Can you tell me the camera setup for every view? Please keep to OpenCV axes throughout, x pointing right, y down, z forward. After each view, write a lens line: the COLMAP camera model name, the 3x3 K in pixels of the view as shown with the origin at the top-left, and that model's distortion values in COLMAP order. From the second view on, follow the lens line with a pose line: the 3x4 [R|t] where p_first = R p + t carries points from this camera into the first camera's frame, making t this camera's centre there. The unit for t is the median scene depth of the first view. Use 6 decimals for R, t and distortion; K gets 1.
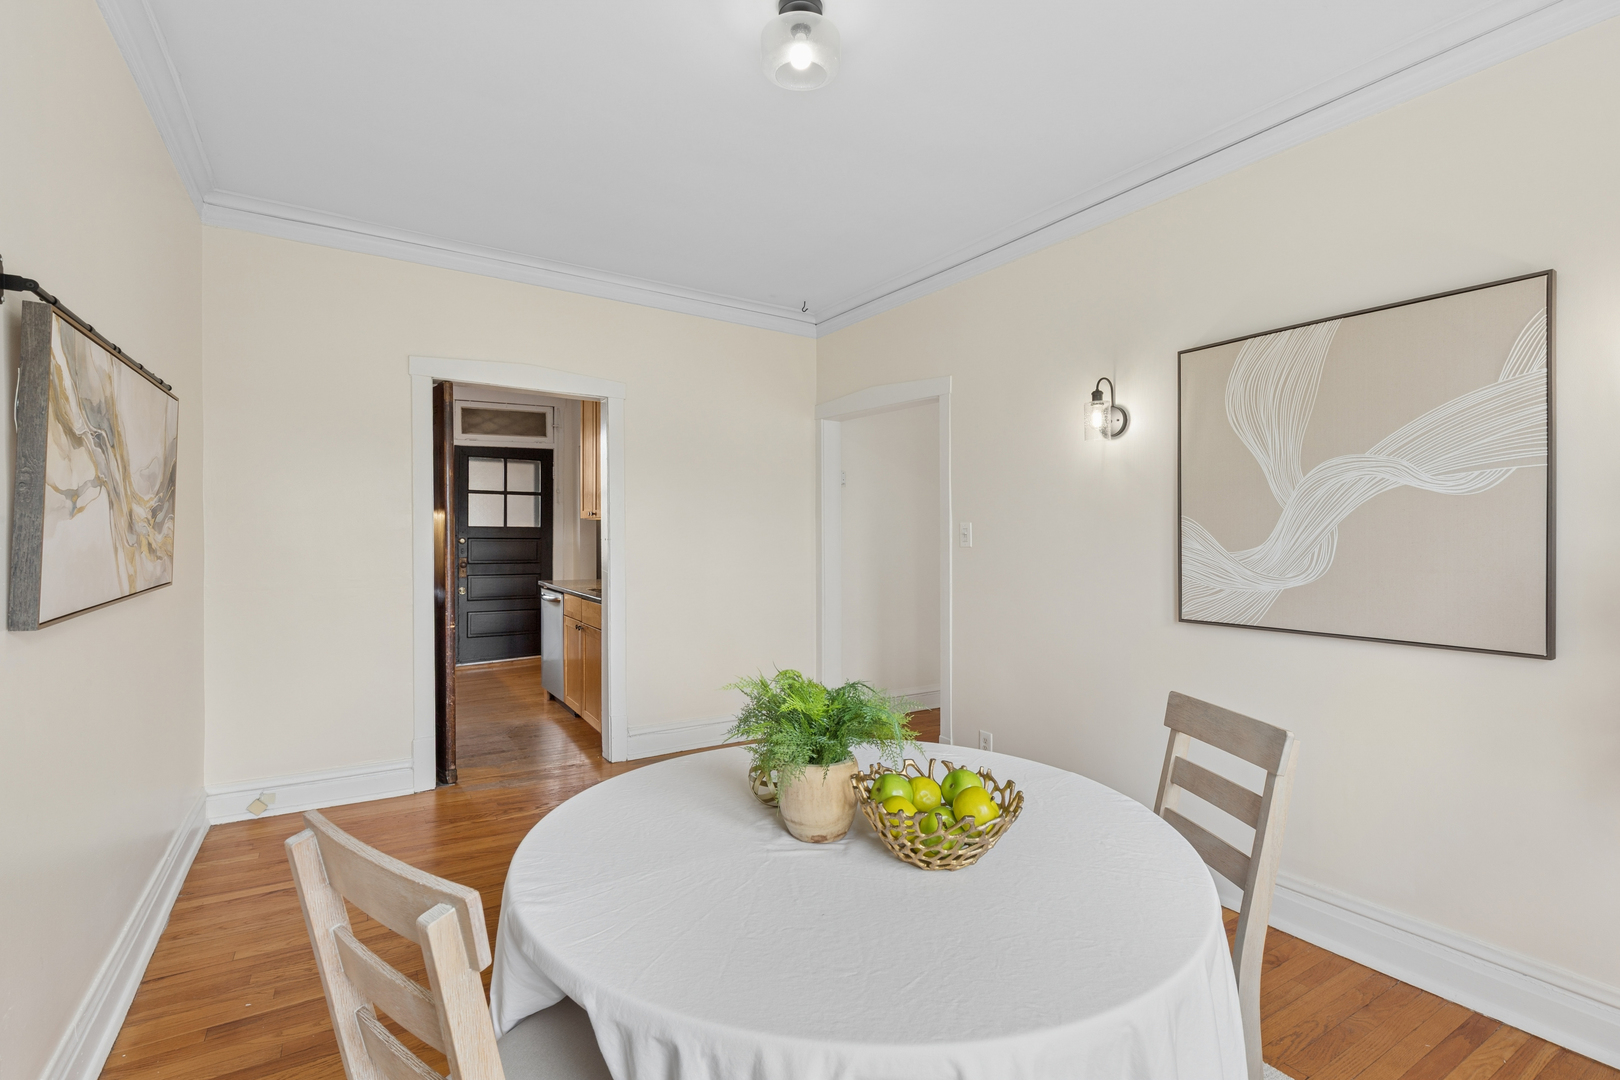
lens RADIAL K [[714.0, 0, 806.3], [0, 714.0, 527.5], [0, 0, 1]] dist [0.001553, -0.000112]
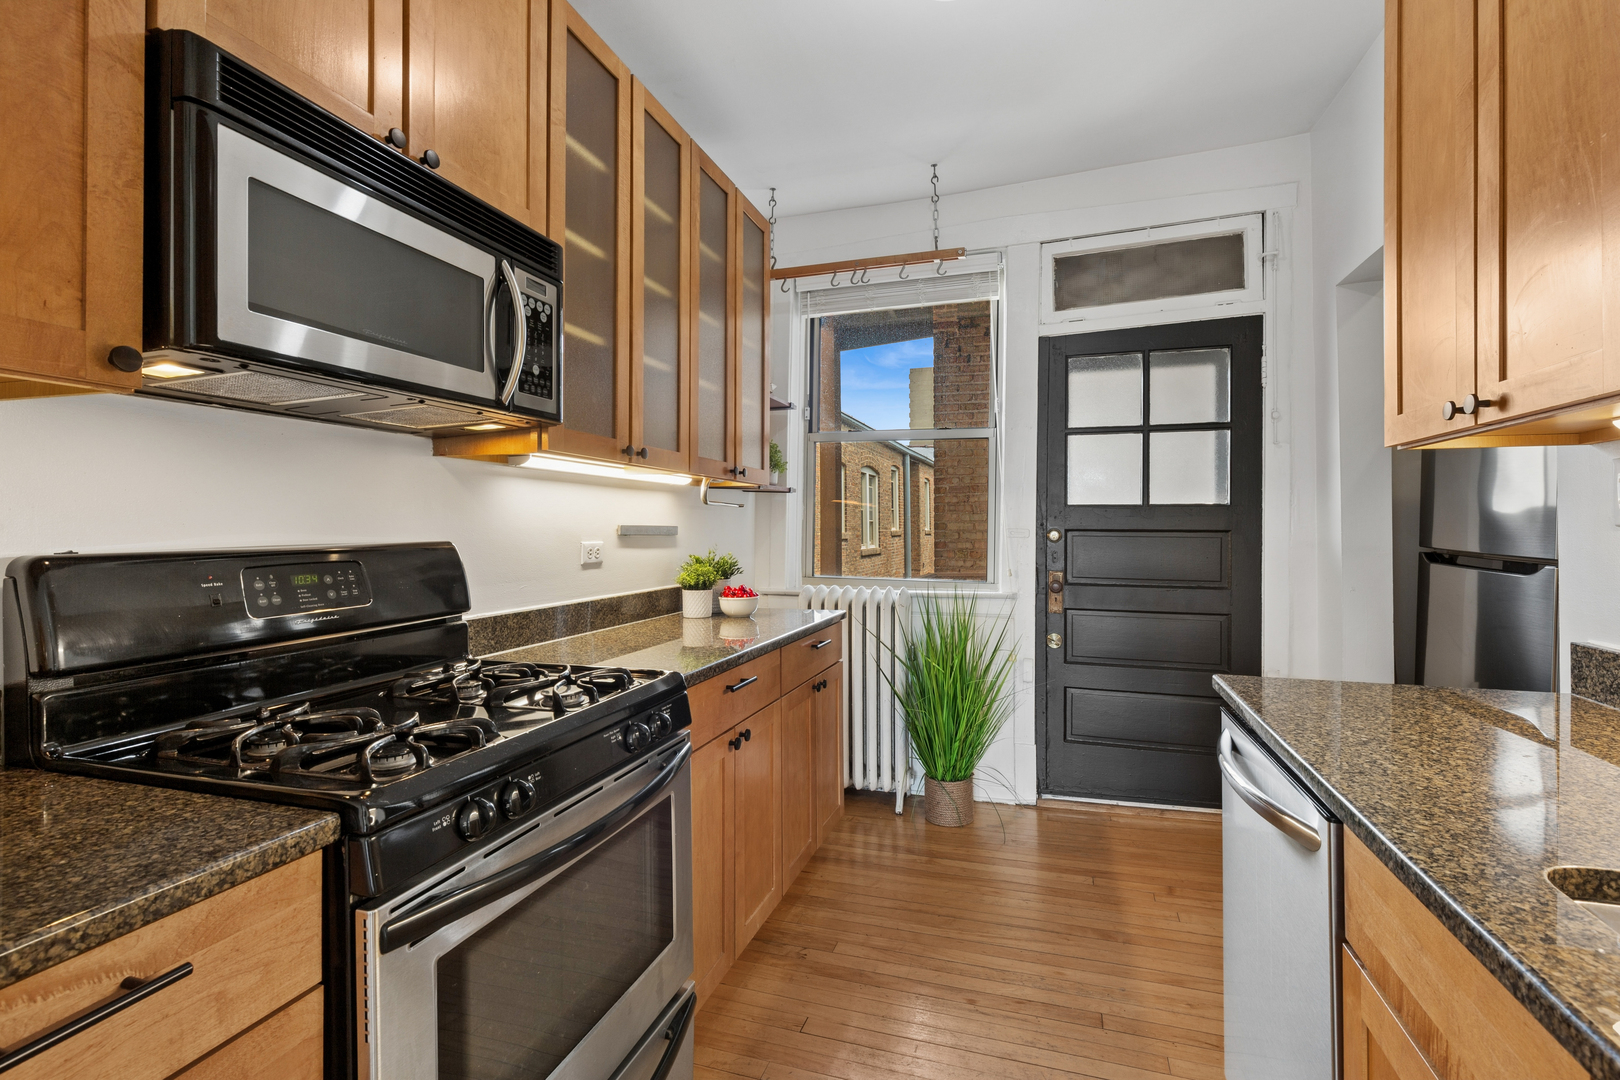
lens RADIAL K [[714.0, 0, 843.3], [0, 714.0, 530.6], [0, 0, 1]] dist [0.001553, -0.000112]
pose [[0.642551, -0.006061, -0.766219, -0.196236], [0.004508, 0.999981, -0.004130, 0.015930], [0.766230, -0.000801, 0.642566, 0.553502]]
